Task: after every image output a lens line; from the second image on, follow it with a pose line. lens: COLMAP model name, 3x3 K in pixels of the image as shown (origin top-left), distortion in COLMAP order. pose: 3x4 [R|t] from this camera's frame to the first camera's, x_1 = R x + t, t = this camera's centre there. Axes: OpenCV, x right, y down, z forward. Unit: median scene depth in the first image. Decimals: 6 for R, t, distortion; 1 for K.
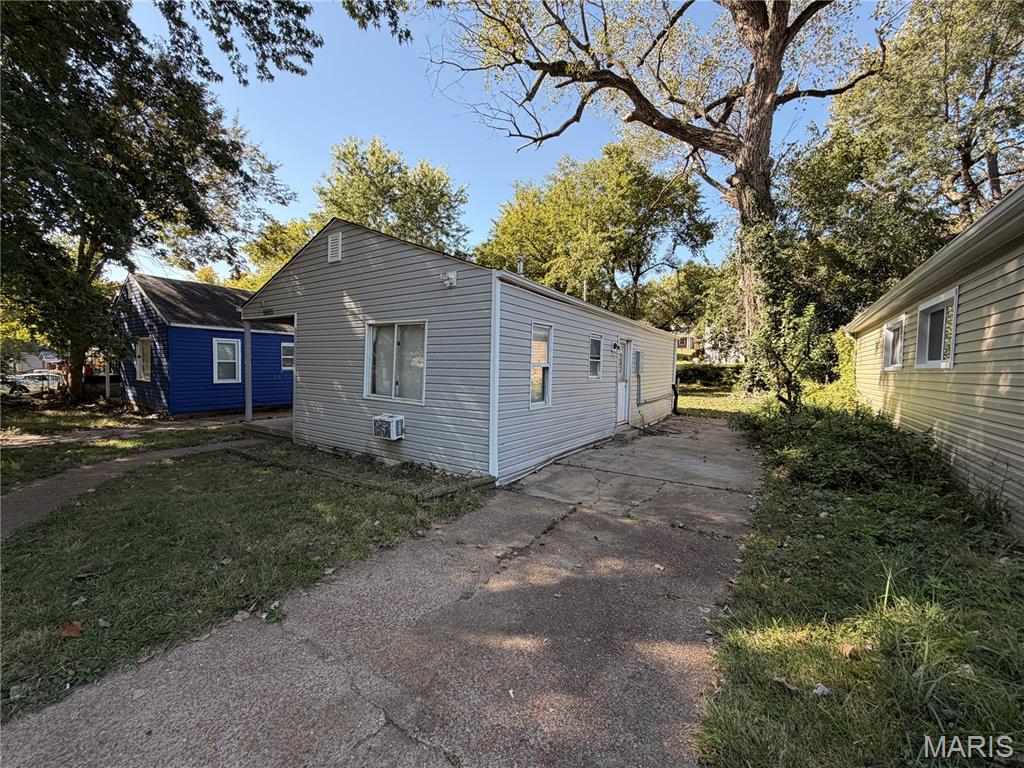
lens RADIAL K [[407.4, 0, 509.5], [0, 407.4, 382.8], [0, 0, 1]] dist [-0.001457, -0.000156]
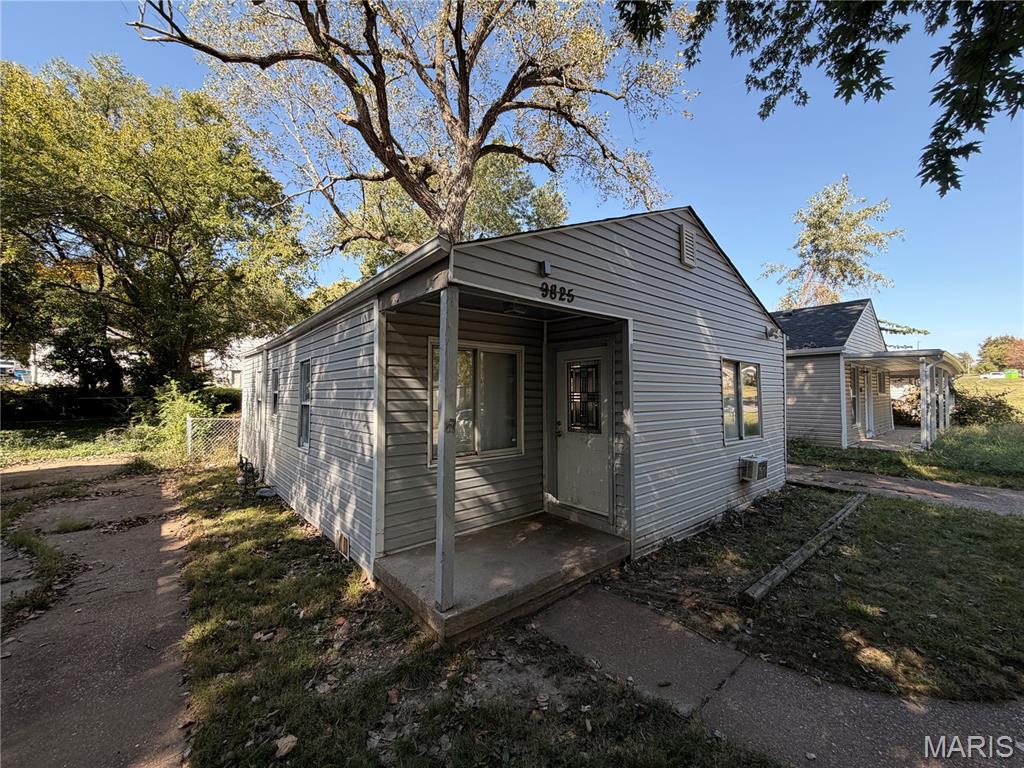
lens RADIAL K [[407.4, 0, 512.3], [0, 407.4, 385.7], [0, 0, 1]] dist [-0.001457, -0.000156]
pose [[0.266120, 0.001427, 0.963939, -0.568703], [0.046822, 0.998799, -0.014405, -0.041189], [-0.962802, 0.048968, 0.265733, 0.524882]]
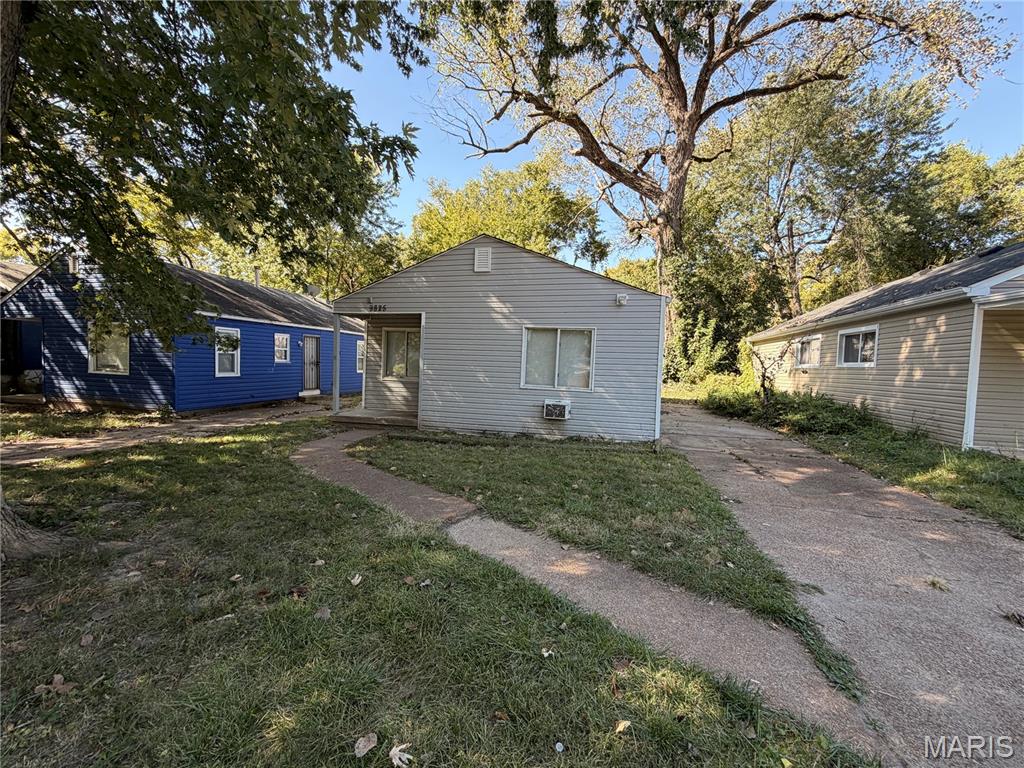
lens RADIAL K [[407.4, 0, 509.2], [0, 407.4, 381.8], [0, 0, 1]] dist [-0.001457, -0.000156]
pose [[0.938615, -0.005275, 0.344927, -0.358409], [0.001489, 0.999936, 0.011239, 0.002624], [-0.344964, -0.010036, 0.938562, -0.058970]]
